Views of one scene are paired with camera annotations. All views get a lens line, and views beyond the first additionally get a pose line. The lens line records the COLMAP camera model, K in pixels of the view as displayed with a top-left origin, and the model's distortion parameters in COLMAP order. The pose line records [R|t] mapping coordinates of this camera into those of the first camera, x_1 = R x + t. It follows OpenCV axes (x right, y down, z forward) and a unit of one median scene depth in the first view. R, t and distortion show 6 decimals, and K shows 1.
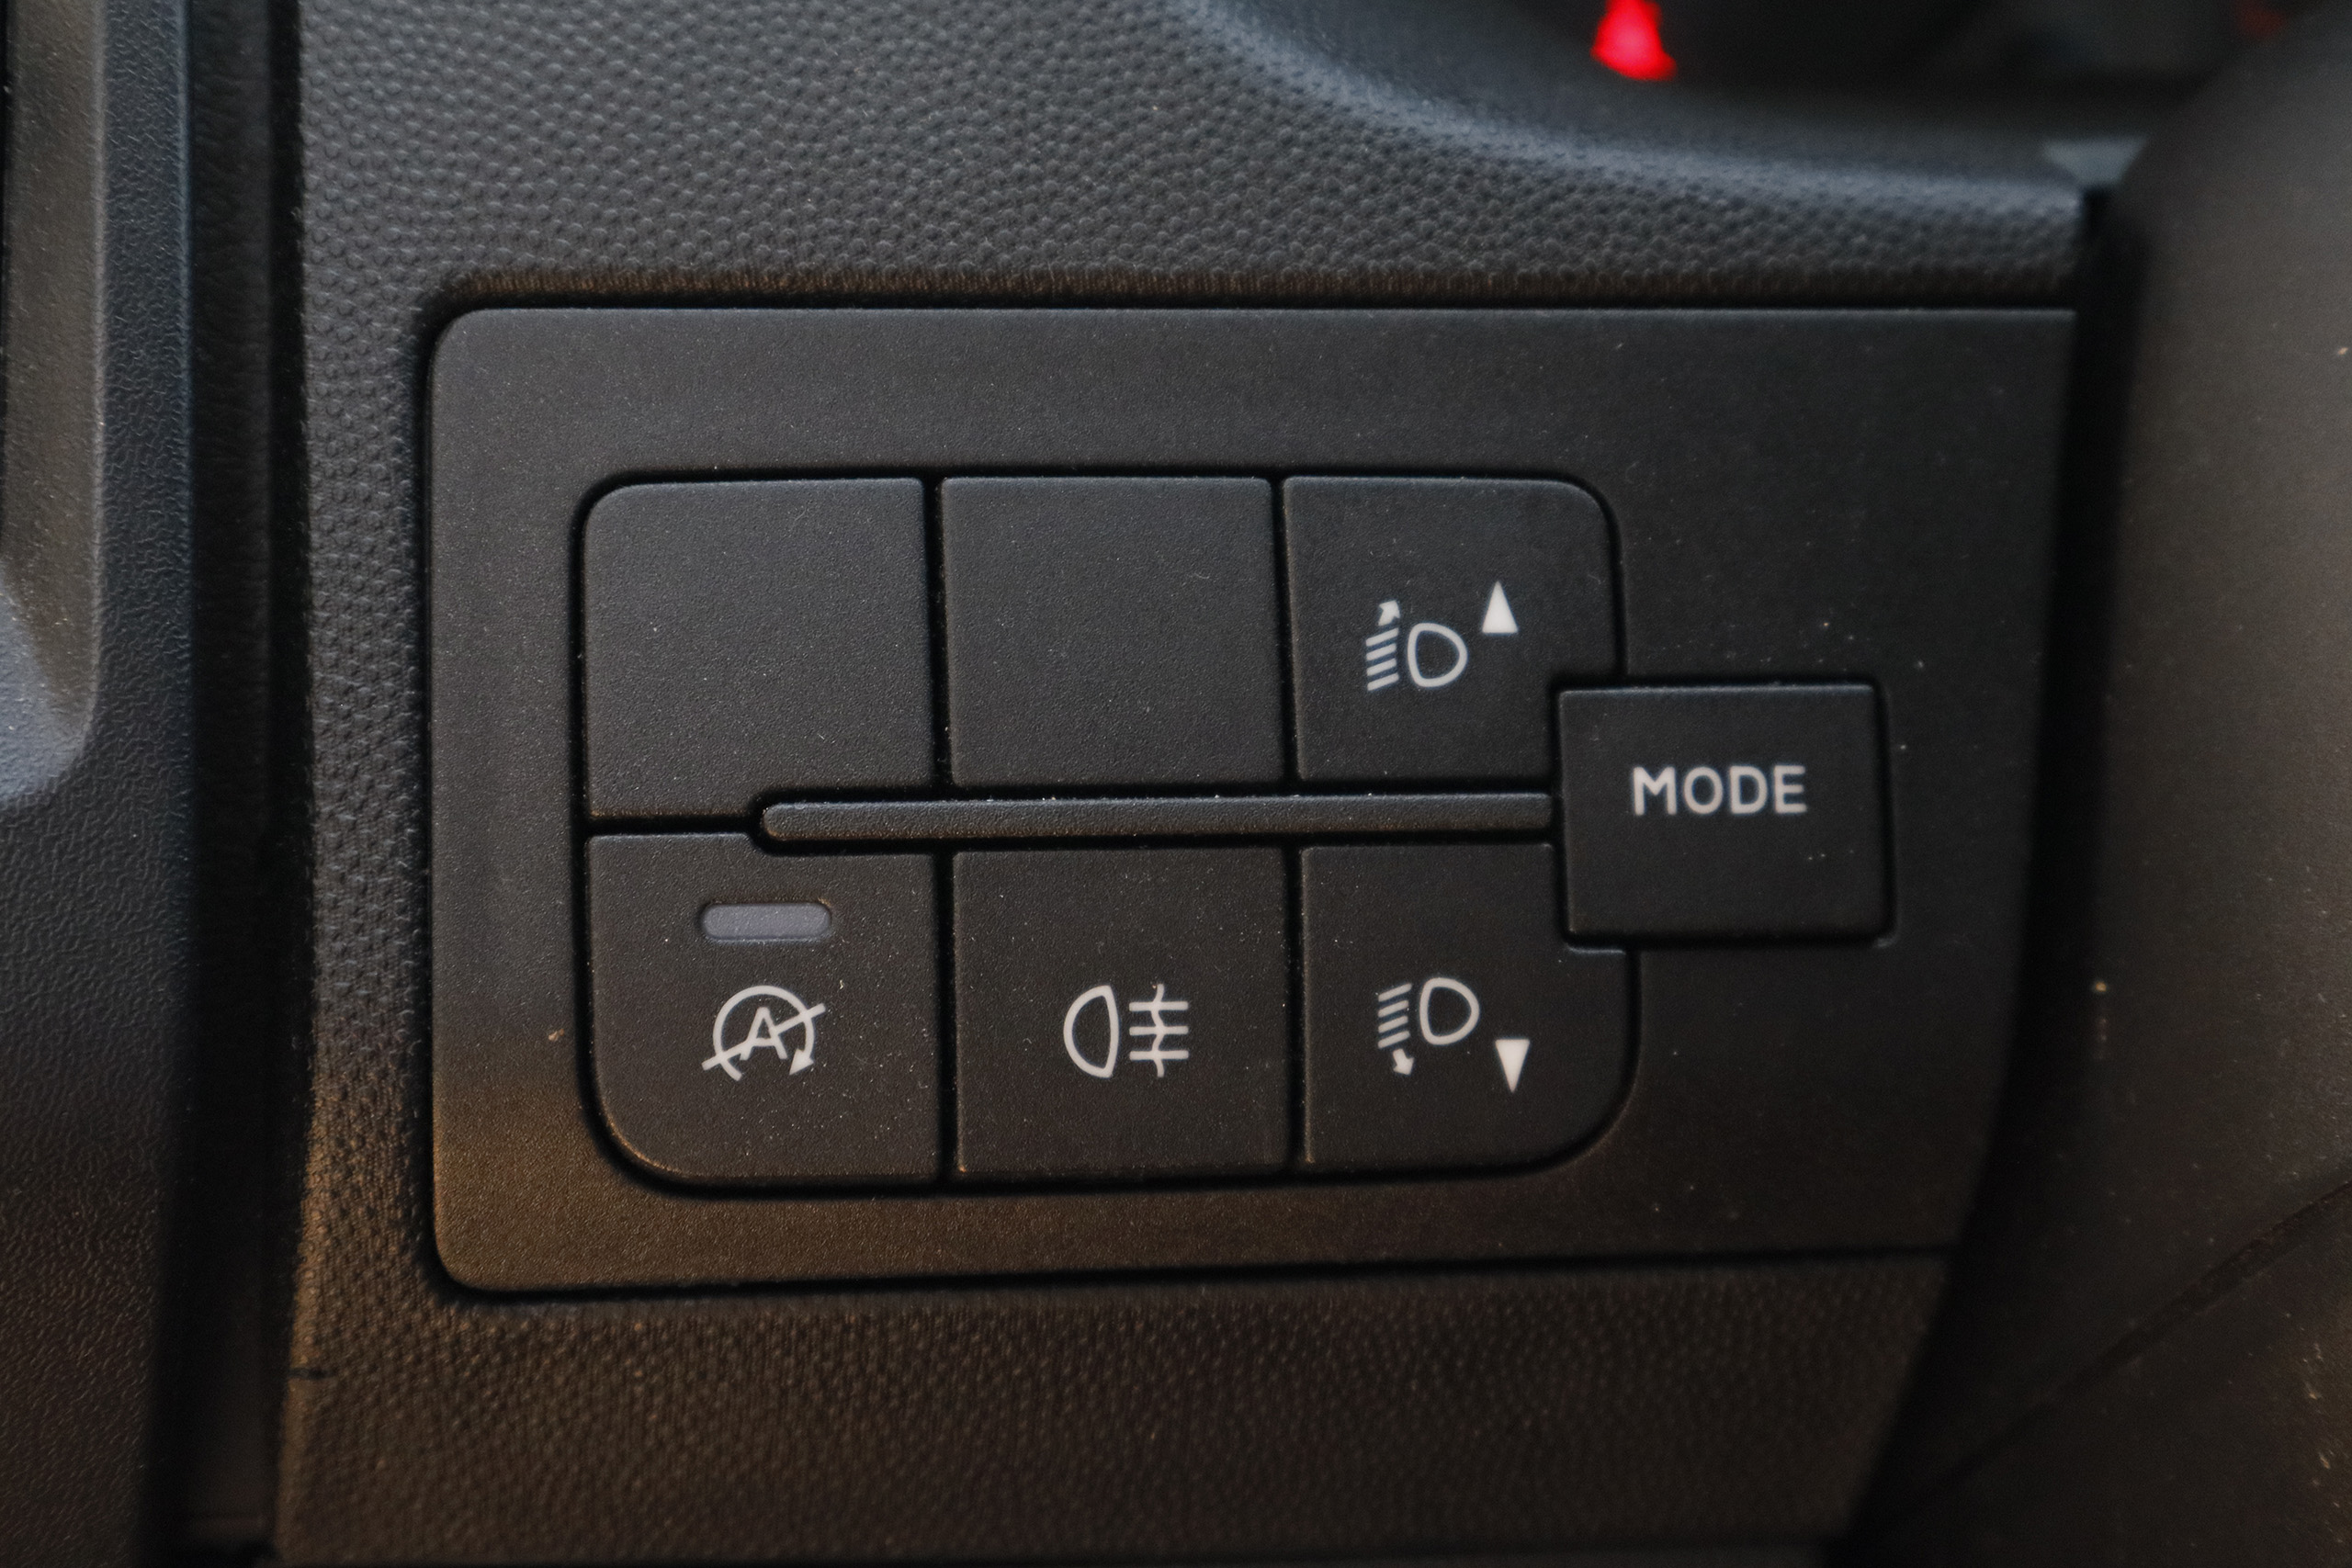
lens RADIAL K [[4263.9, 0, 1175.8], [0, 4263.9, 785.1], [0, 0, 1]] dist [0.036018, 0.000000]
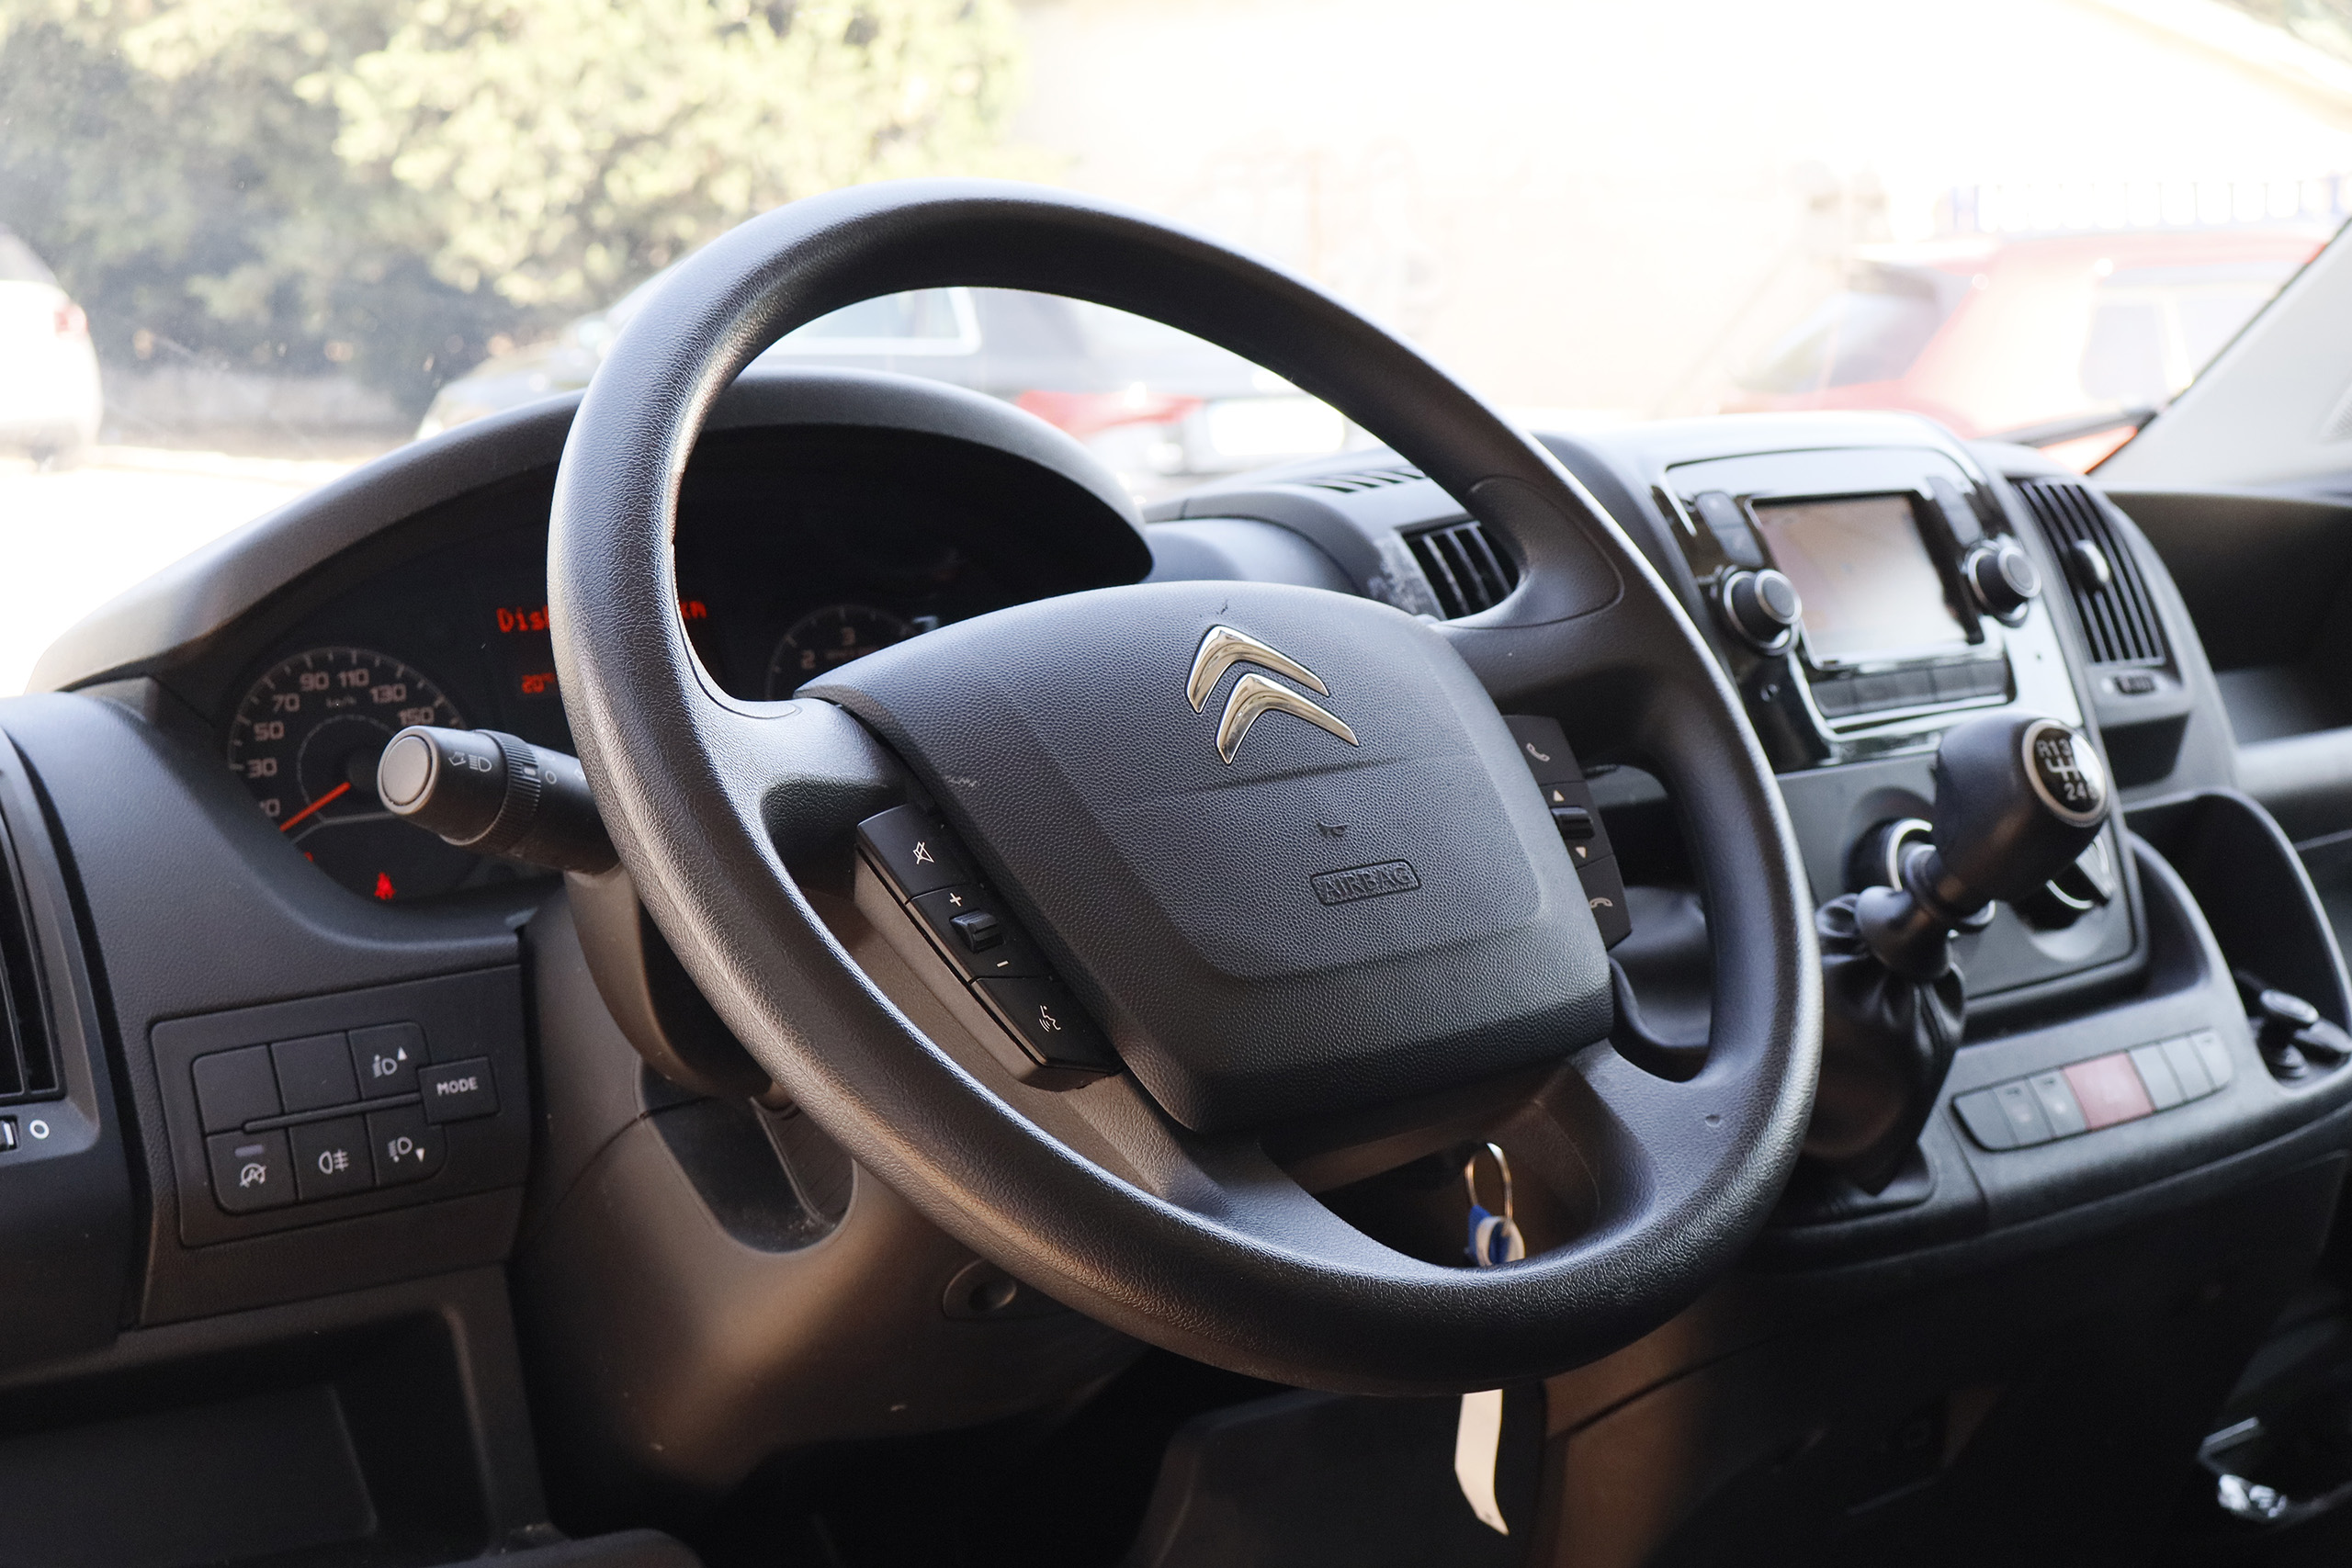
lens RADIAL K [[3341.1, 0, 1176.4], [0, 3341.1, 784.7], [0, 0, 1]] dist [-0.004669, 0.000000]
pose [[0.911011, -0.125708, 0.392755, -0.519273], [0.160853, 0.985288, -0.057745, 0.013083], [-0.379718, 0.115782, 0.917828, -2.519847]]
